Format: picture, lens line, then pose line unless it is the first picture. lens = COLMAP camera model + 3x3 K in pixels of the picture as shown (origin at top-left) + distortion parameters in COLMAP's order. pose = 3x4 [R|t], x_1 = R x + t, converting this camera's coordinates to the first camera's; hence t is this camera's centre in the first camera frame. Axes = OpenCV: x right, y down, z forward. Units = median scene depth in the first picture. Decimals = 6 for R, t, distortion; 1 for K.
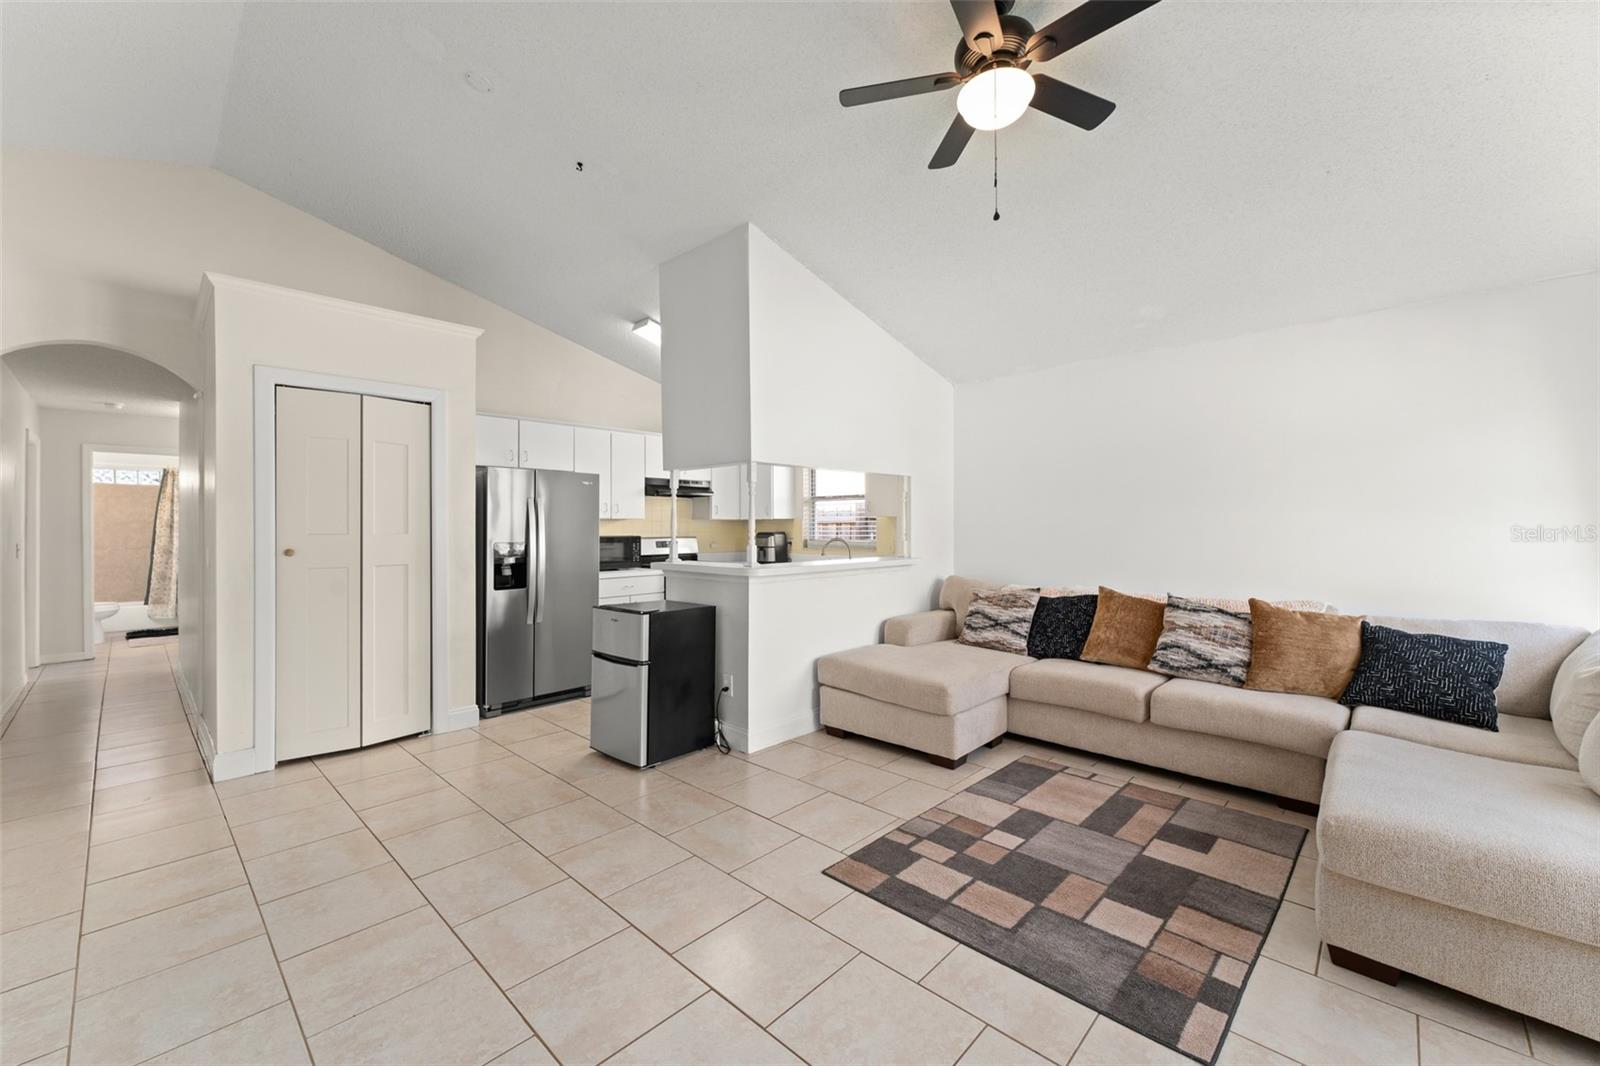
lens RADIAL K [[640.1, 0, 787.8], [0, 640.1, 528.1], [0, 0, 1]] dist [0.007965, -0.000847]
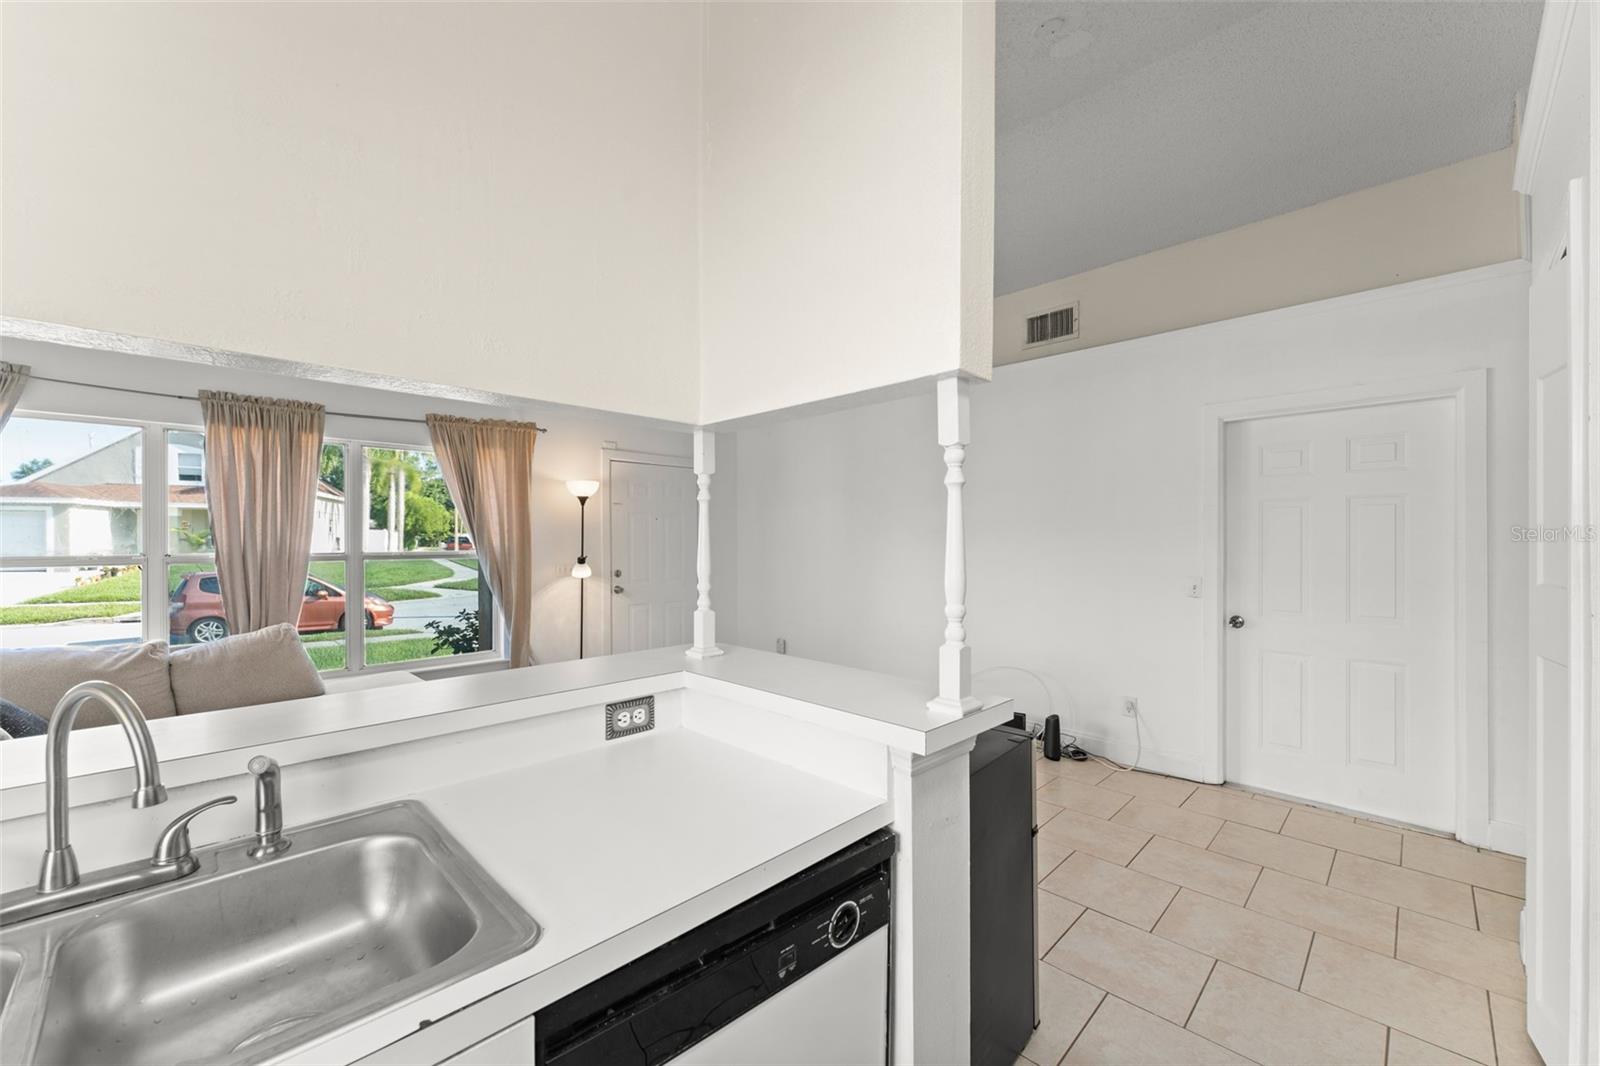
lens RADIAL K [[640.1, 0, 810.6], [0, 640.1, 536.2], [0, 0, 1]] dist [0.007965, -0.000847]
pose [[-0.999988, 0.001917, -0.004552, -0.137298], [0.001917, 0.999998, 0.000018, -0.027671], [0.004552, 0.000009, -0.999990, 1.523571]]
